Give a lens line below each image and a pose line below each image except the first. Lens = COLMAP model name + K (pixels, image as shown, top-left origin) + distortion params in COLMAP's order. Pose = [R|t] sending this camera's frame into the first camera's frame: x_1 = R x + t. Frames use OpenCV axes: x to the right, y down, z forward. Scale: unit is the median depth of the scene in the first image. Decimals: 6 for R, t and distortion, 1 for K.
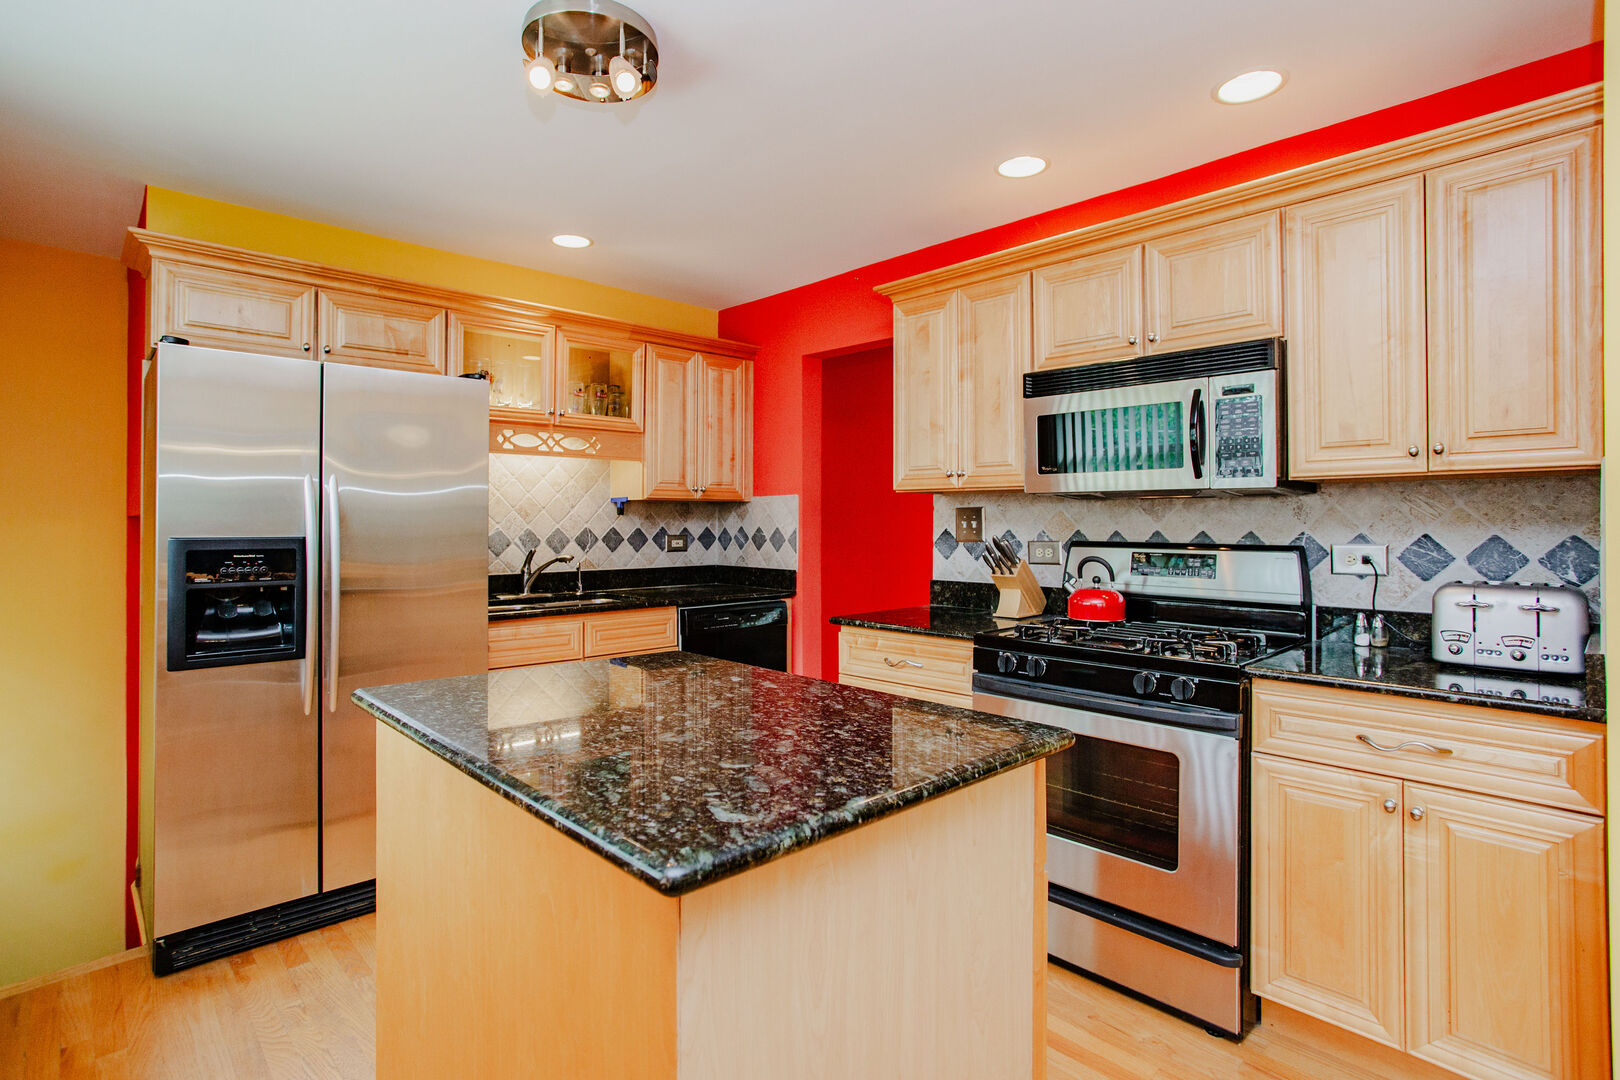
lens RADIAL K [[815.5, 0, 801.6], [0, 815.5, 505.7], [0, 0, 1]] dist [-0.025247, 0.001149]
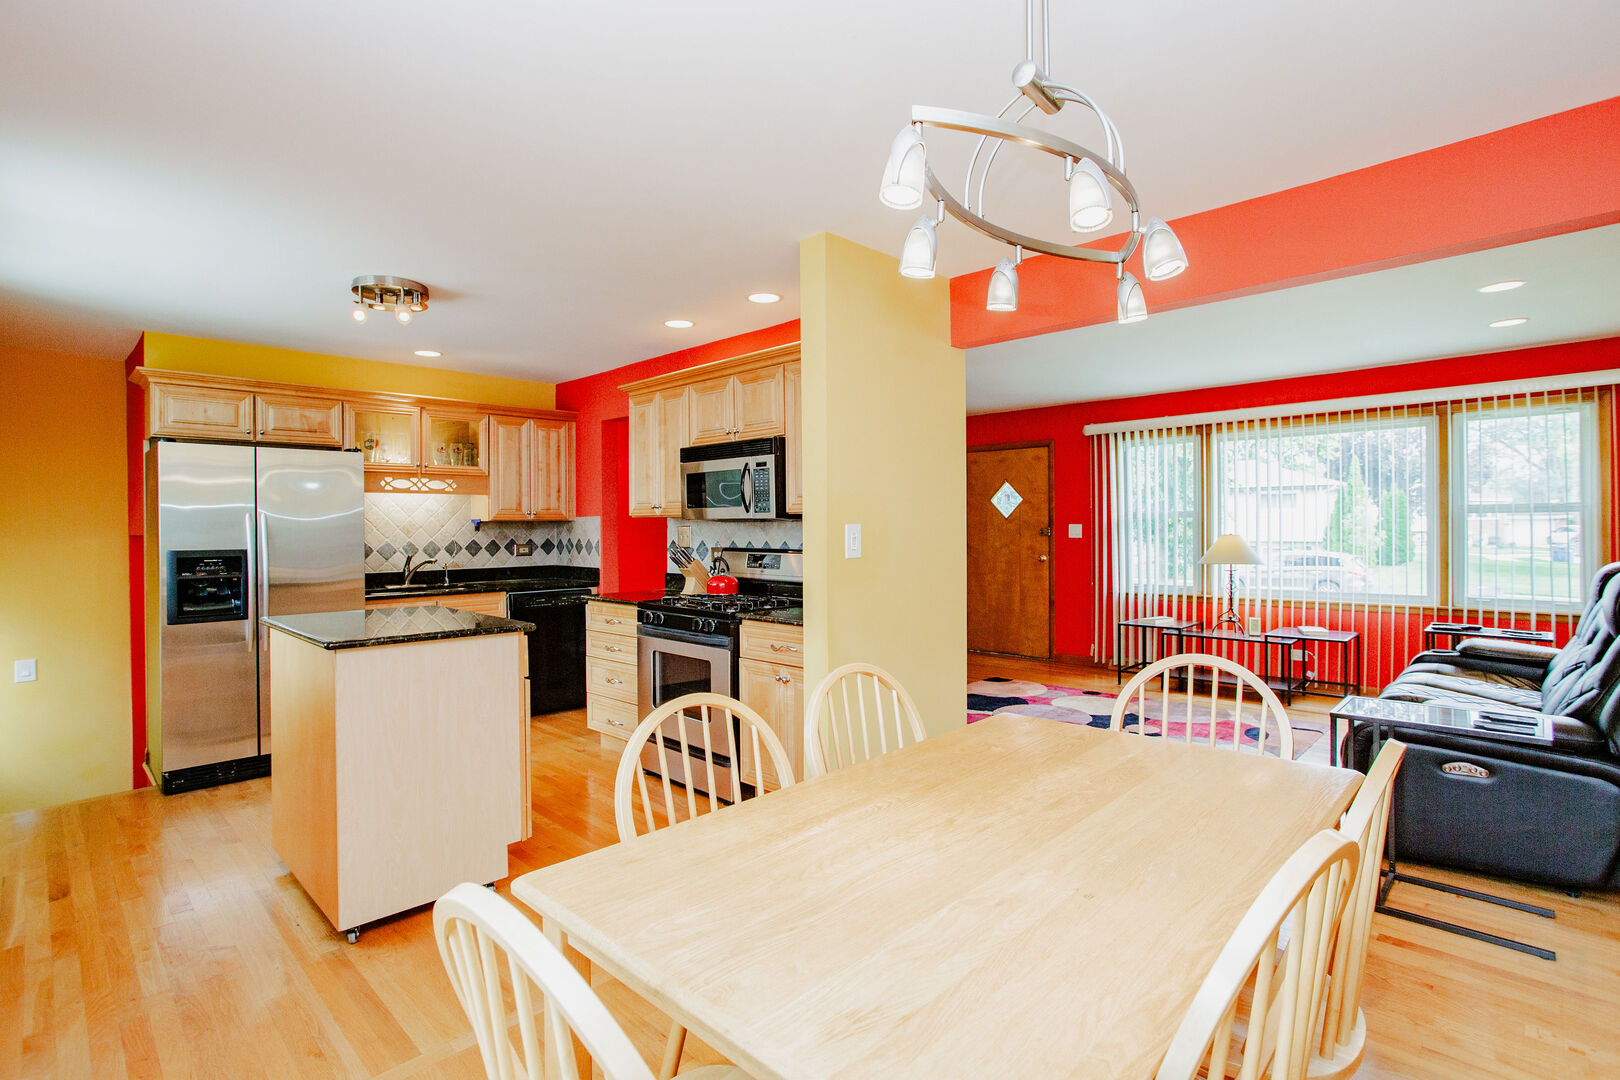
lens RADIAL K [[786.1, 0, 805.5], [0, 786.1, 528.6], [0, 0, 1]] dist [-0.052881, 0.031465]
pose [[0.999078, -0.007876, 0.042212, 0.345427], [0.006897, 0.999705, 0.023280, -0.024401], [-0.042383, -0.022967, 0.998837, -0.472427]]
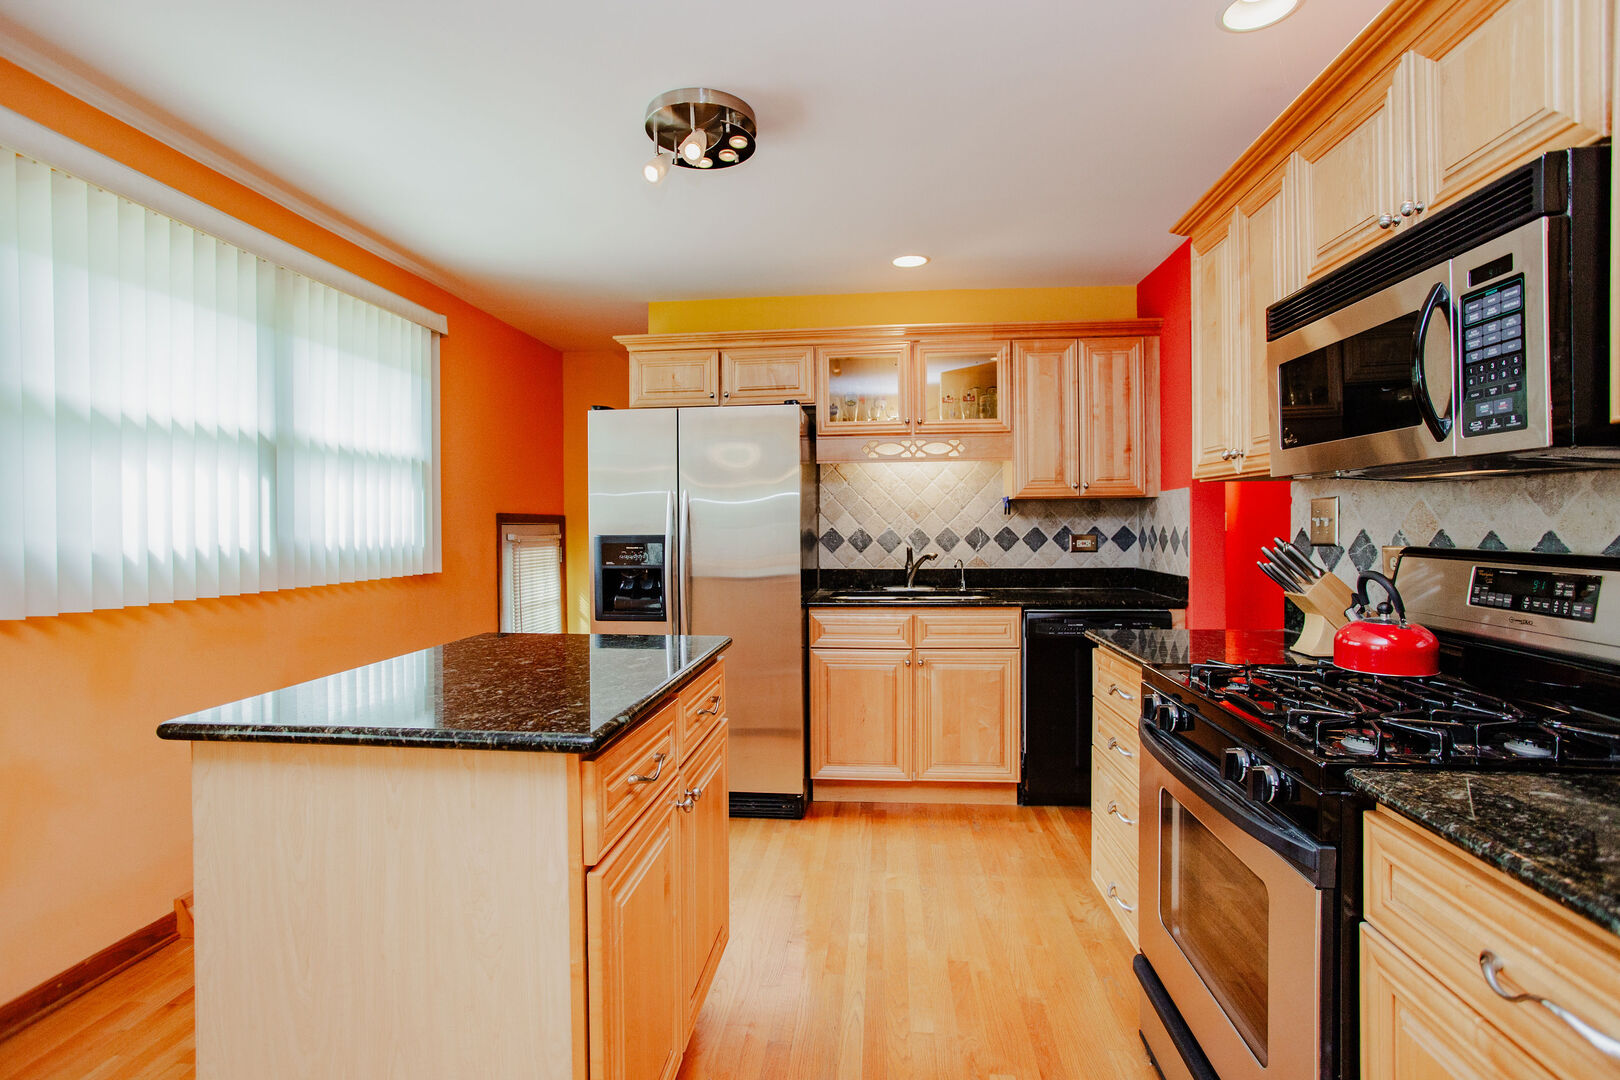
lens RADIAL K [[786.1, 0, 805.5], [0, 786.1, 528.6], [0, 0, 1]] dist [-0.052881, 0.031465]
pose [[0.663969, -0.000882, -0.747759, 0.379552], [0.022943, 0.999553, 0.019193, 0.005141], [0.747408, -0.029899, 0.663692, 0.191733]]
